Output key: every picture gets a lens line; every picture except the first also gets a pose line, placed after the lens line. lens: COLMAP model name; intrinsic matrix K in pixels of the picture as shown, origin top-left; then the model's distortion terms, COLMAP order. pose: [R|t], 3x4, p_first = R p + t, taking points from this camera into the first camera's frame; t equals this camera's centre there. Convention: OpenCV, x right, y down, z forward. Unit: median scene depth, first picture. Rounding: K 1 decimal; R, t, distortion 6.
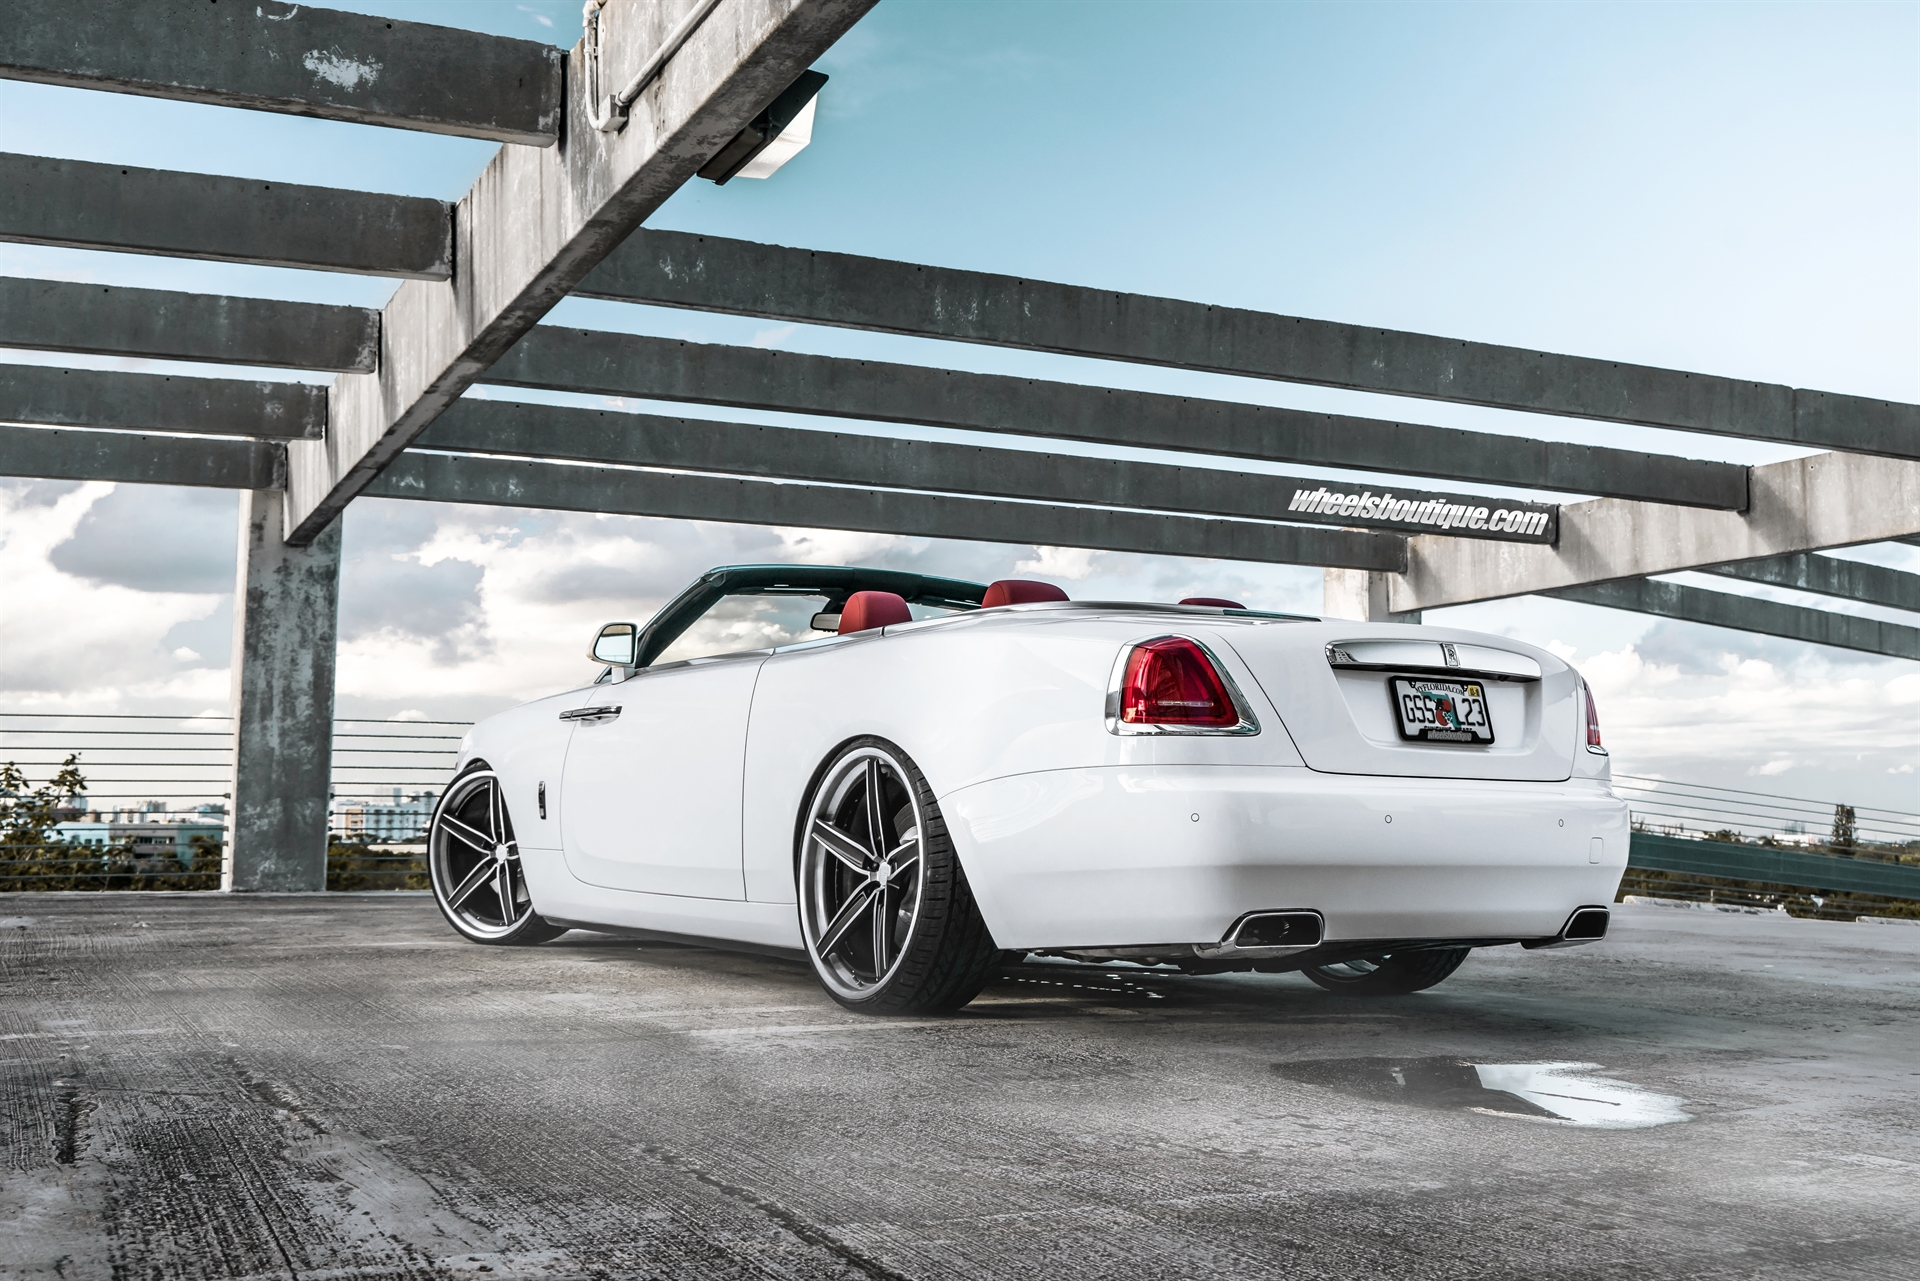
lens RADIAL K [[1961.6, 0, 957.1], [0, 1961.6, 618.2], [0, 0, 1]] dist [-0.020665, 0.024837]
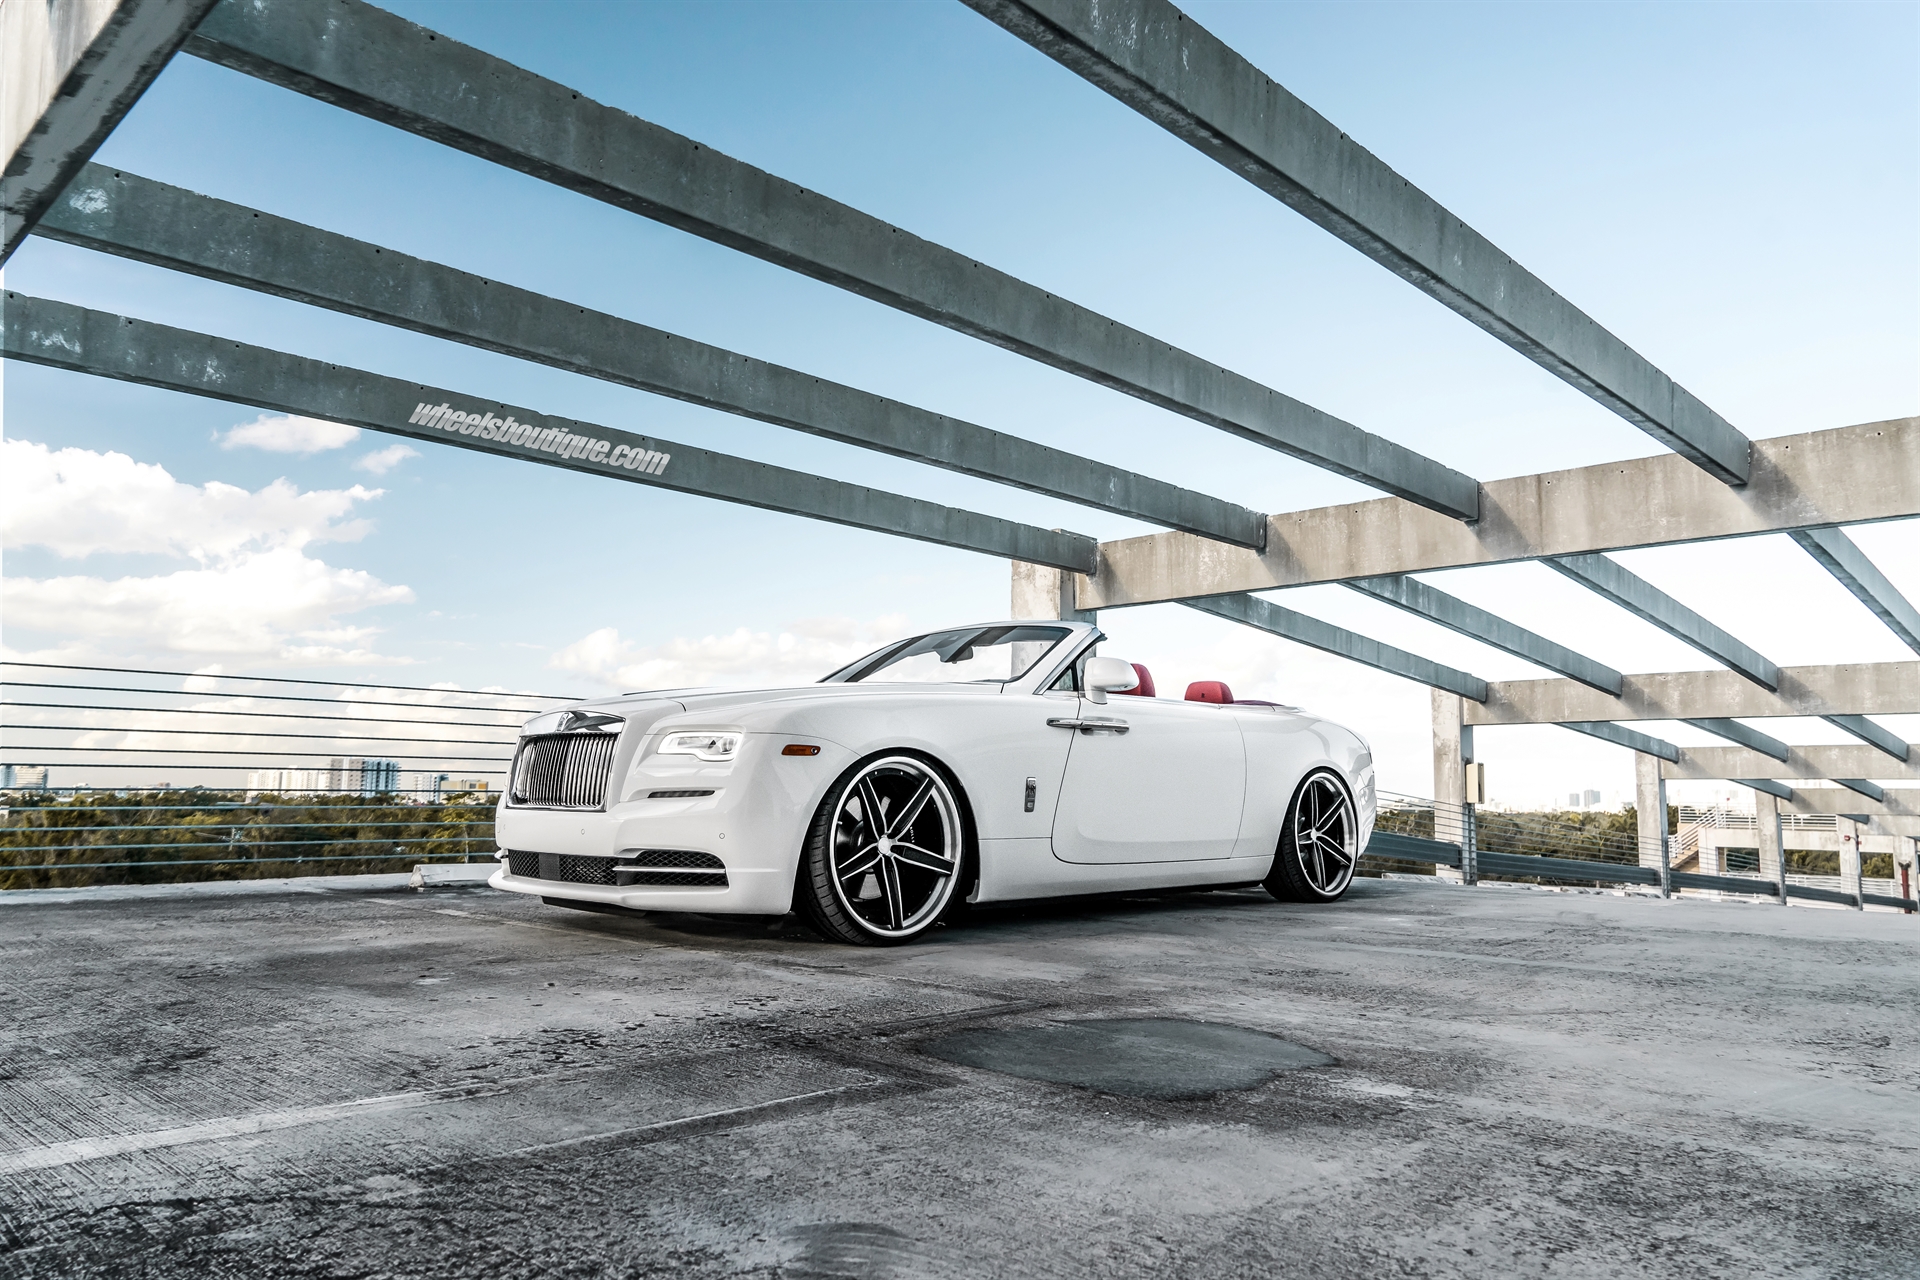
lens RADIAL K [[1321.1, 0, 968.9], [0, 1321.1, 605.2], [0, 0, 1]] dist [-0.009021, -0.000408]
pose [[0.934313, 0.054800, 0.352216, -0.160213], [-0.042285, 0.998174, -0.043136, 0.047619], [-0.353937, 0.025409, 0.934924, 0.520904]]
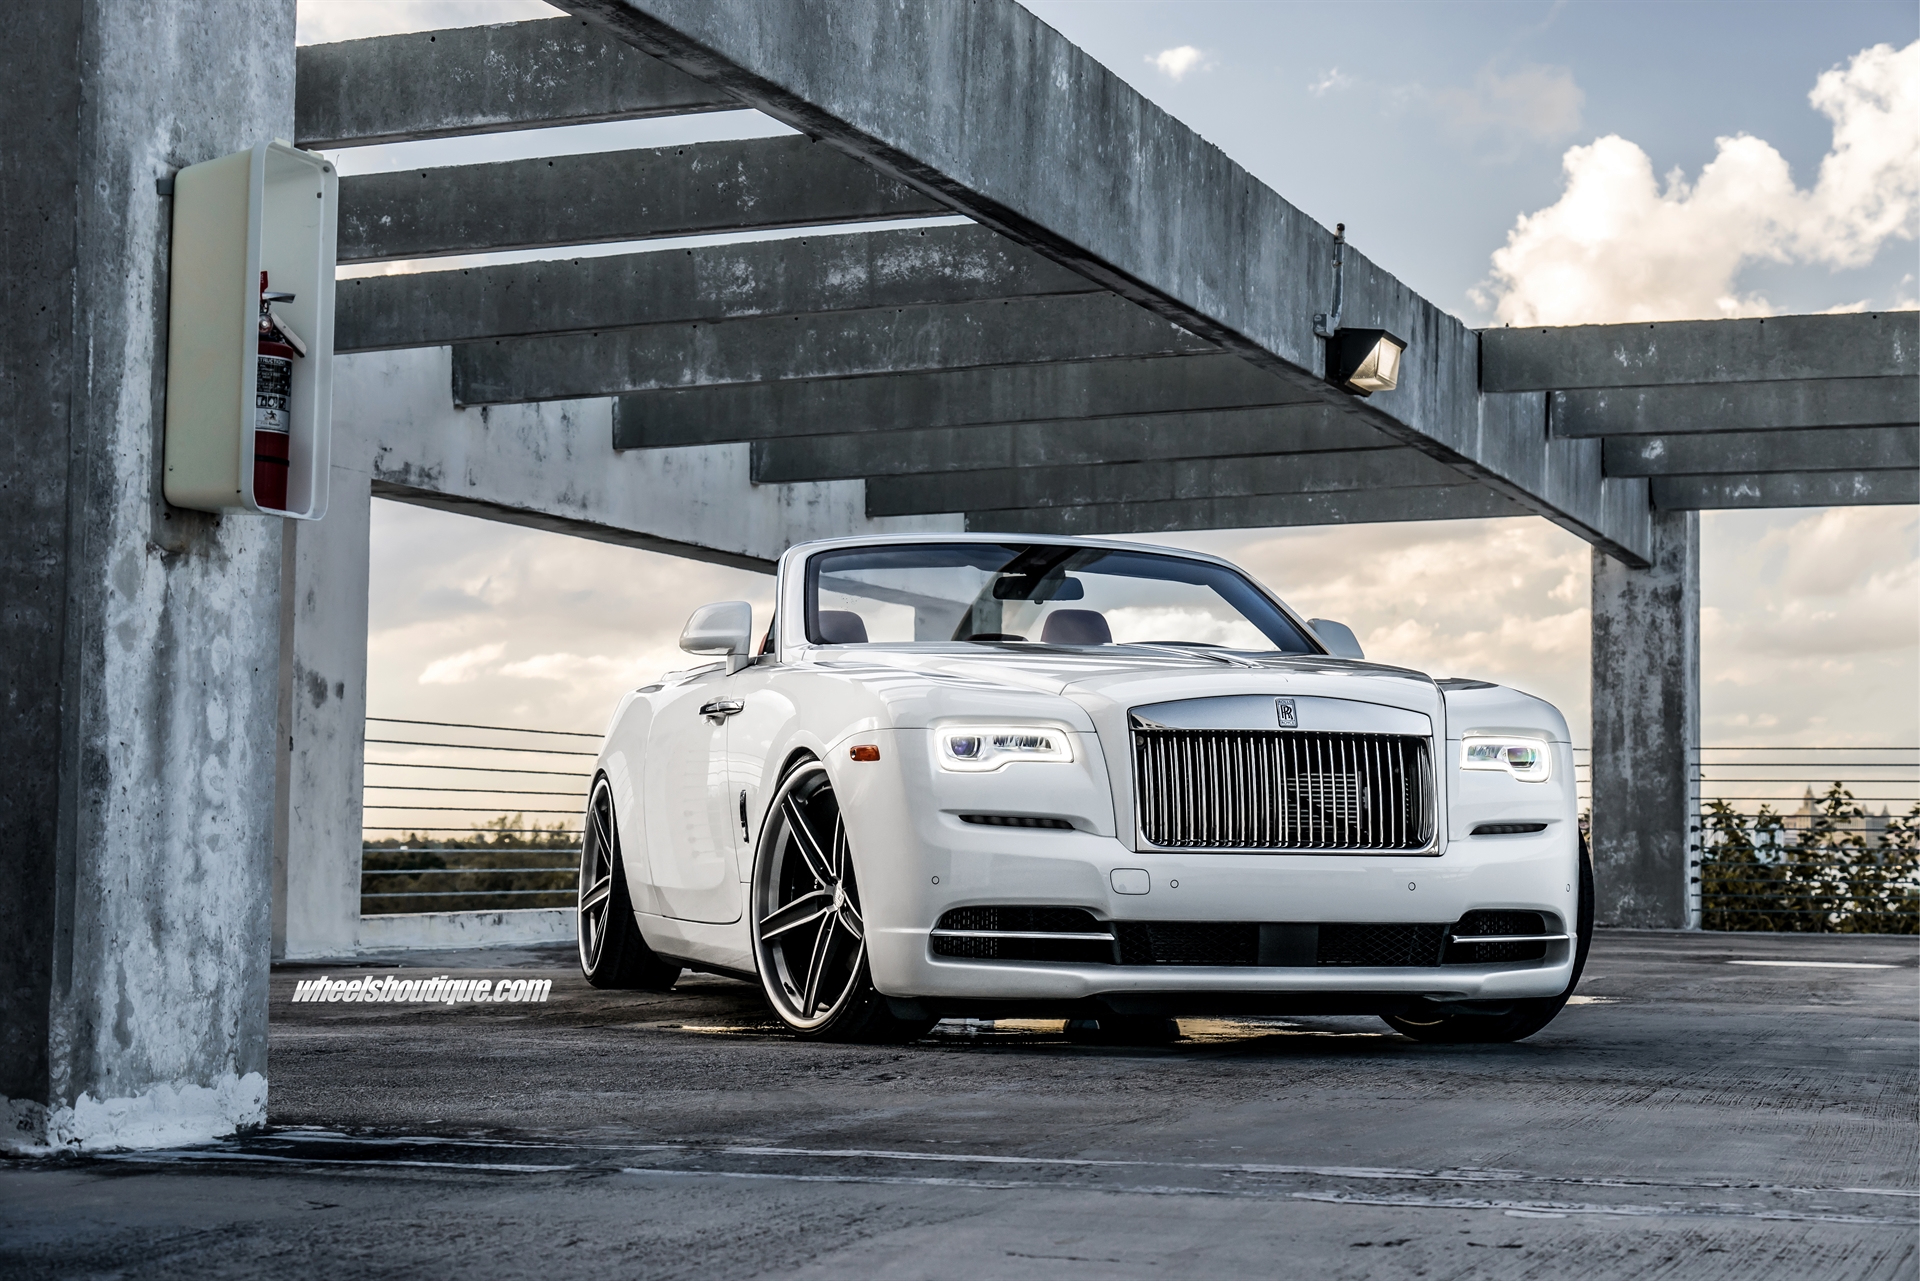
lens RADIAL K [[3440.9, 0, 1007.3], [0, 3440.9, 537.4], [0, 0, 1]] dist [-0.002629, 0.112568]
pose [[0.714393, -0.062682, -0.696931, 0.768412], [0.066004, 0.997575, -0.022065, -0.043757], [0.696625, -0.030237, 0.716798, -0.525964]]
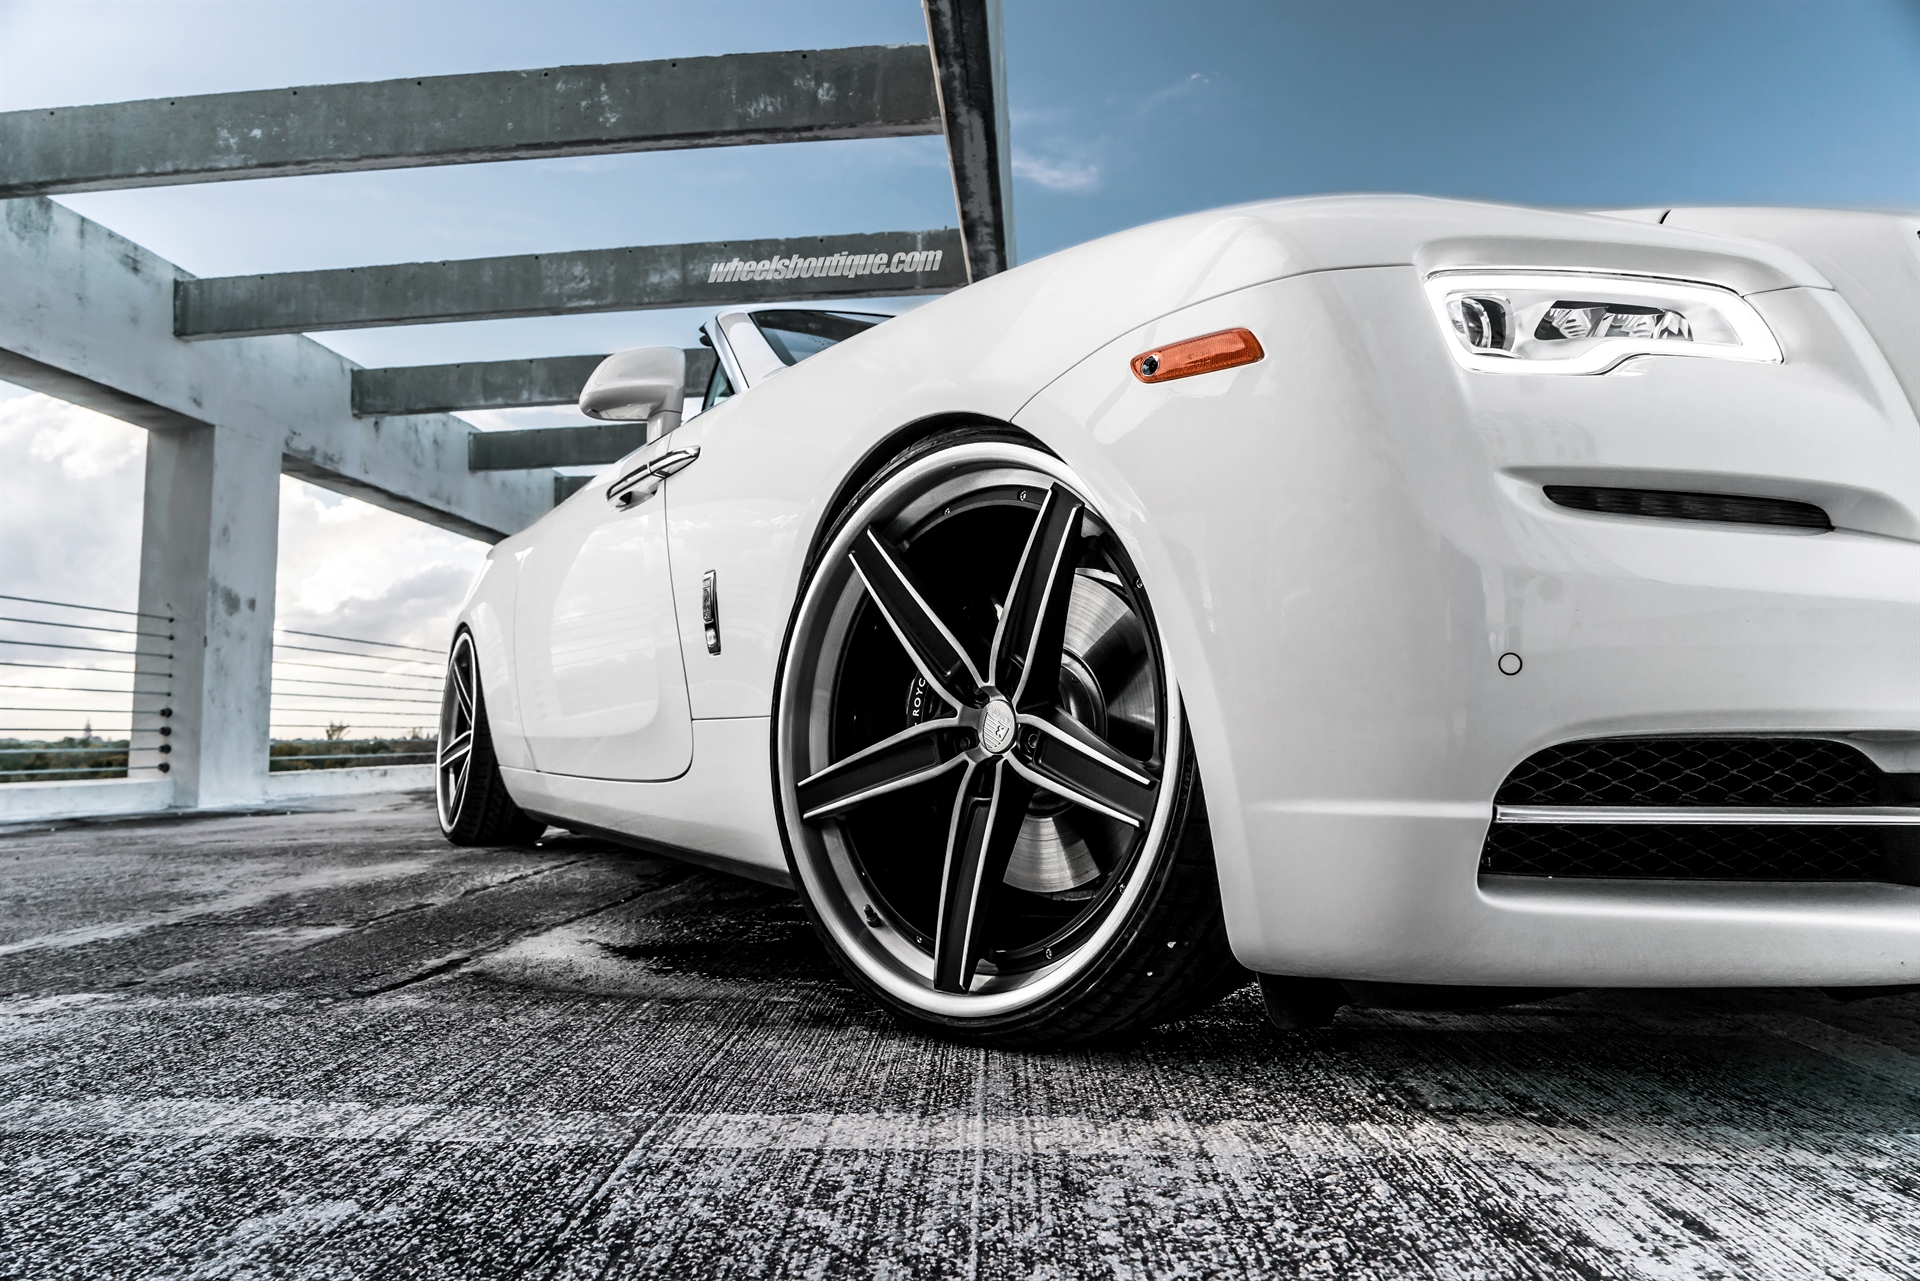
lens RADIAL K [[1268.5, 0, 957.9], [0, 1268.5, 621.1], [0, 0, 1]] dist [-0.015600, 0.003594]
pose [[0.869893, -0.055716, -0.490083, 0.240633], [0.060592, 0.998145, -0.005926, 0.008046], [0.489505, -0.024540, 0.871655, -0.105413]]
